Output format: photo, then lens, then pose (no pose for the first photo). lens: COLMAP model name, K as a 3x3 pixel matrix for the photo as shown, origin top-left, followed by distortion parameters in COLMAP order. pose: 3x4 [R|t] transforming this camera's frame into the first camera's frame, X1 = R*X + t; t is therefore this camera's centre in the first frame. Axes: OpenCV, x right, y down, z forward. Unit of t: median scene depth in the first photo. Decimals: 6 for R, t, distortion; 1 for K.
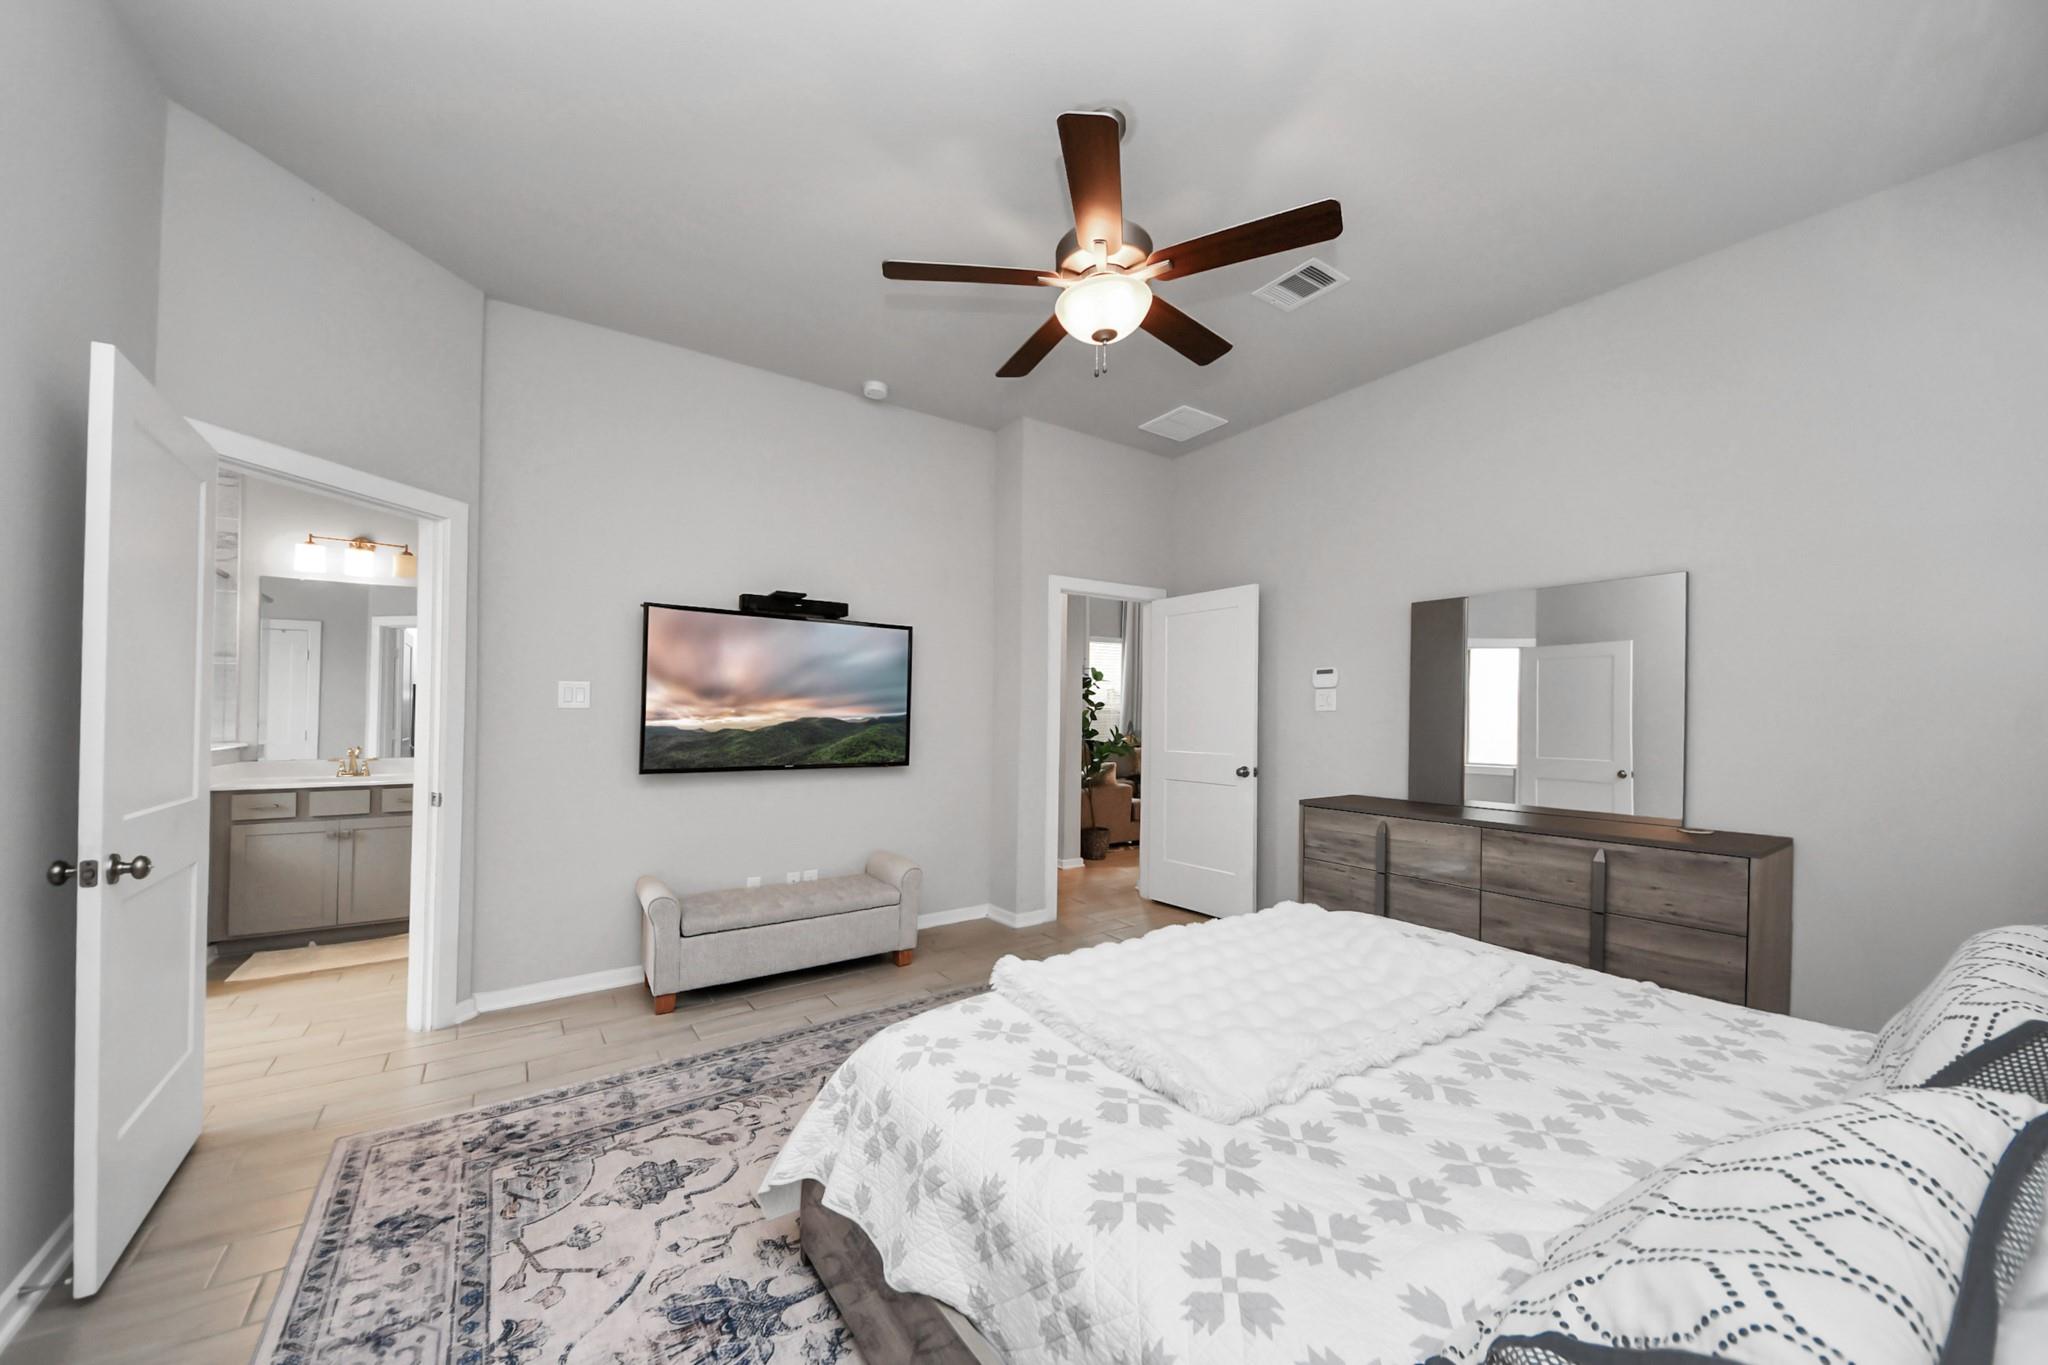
lens RADIAL K [[734.7, 0, 1018.3], [0, 734.7, 694.1], [0, 0, 1]] dist [-0.013330, -0.001893]
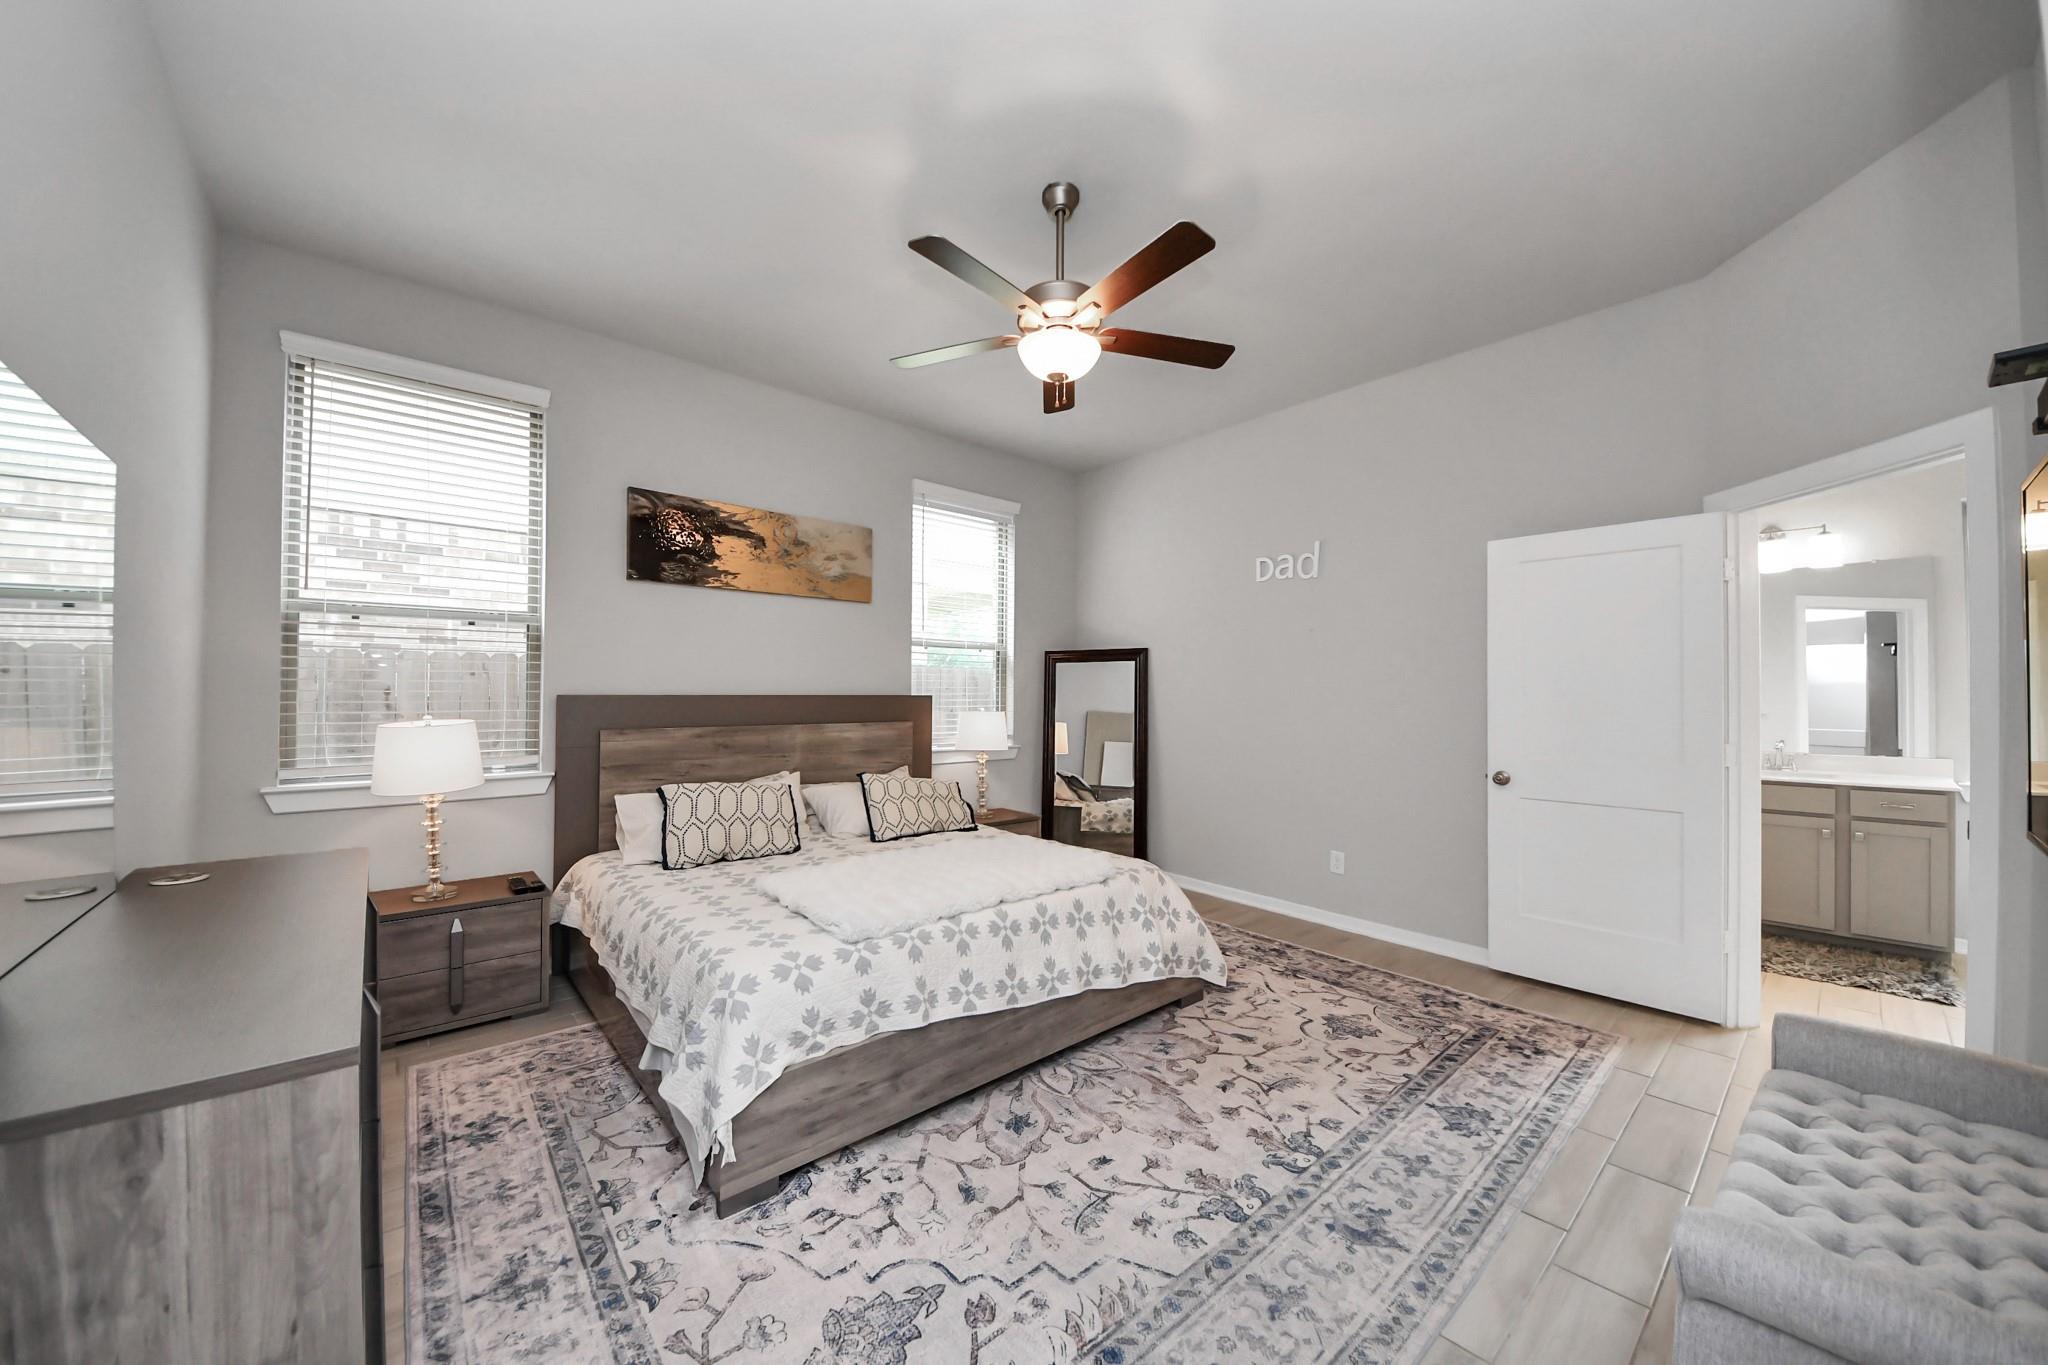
lens RADIAL K [[734.7, 0, 1029.4], [0, 734.7, 696.0], [0, 0, 1]] dist [-0.013330, -0.001893]
pose [[-0.990039, -0.012994, -0.140193, 0.307251], [-0.009843, 0.999684, -0.023144, 0.054730], [0.140449, -0.021534, -0.989854, 2.190264]]
